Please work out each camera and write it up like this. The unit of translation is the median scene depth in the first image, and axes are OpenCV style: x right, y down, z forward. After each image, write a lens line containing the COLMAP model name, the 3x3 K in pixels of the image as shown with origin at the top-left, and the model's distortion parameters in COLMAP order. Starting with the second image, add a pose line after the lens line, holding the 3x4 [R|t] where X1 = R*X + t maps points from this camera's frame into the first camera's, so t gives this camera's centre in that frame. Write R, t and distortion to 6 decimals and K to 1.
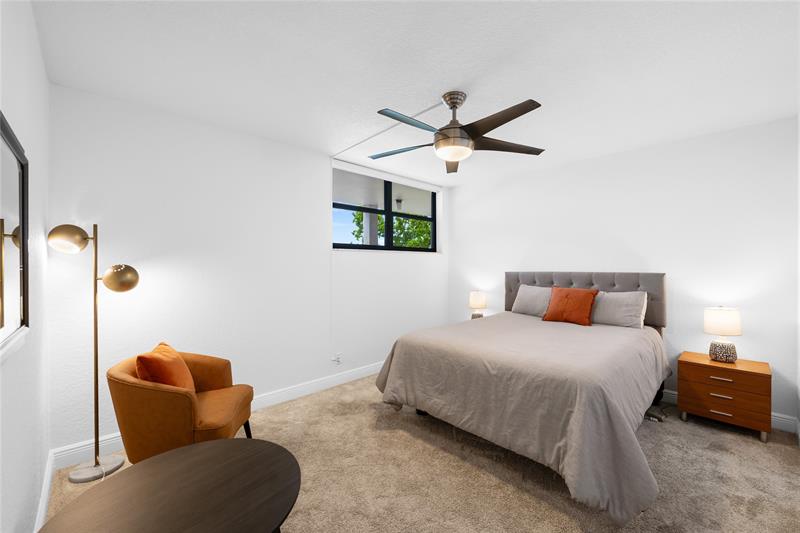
lens RADIAL K [[323.2, 0, 402.2], [0, 323.2, 265.4], [0, 0, 1]] dist [-0.000778, -0.000402]
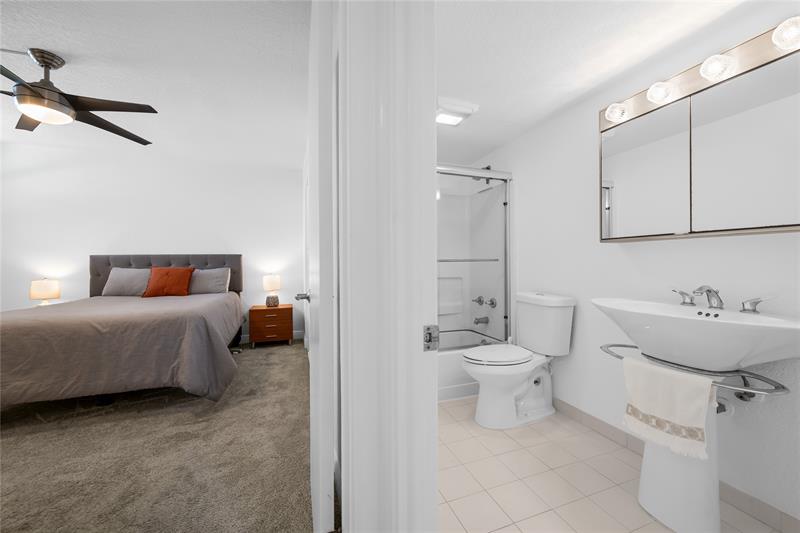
lens RADIAL K [[323.2, 0, 402.2], [0, 323.2, 265.4], [0, 0, 1]] dist [-0.000778, -0.000402]
pose [[0.421075, -0.006695, 0.907001, -0.247985], [0.006448, 0.999970, 0.004387, 0.094291], [-0.907003, 0.004001, 0.421105, -0.330635]]
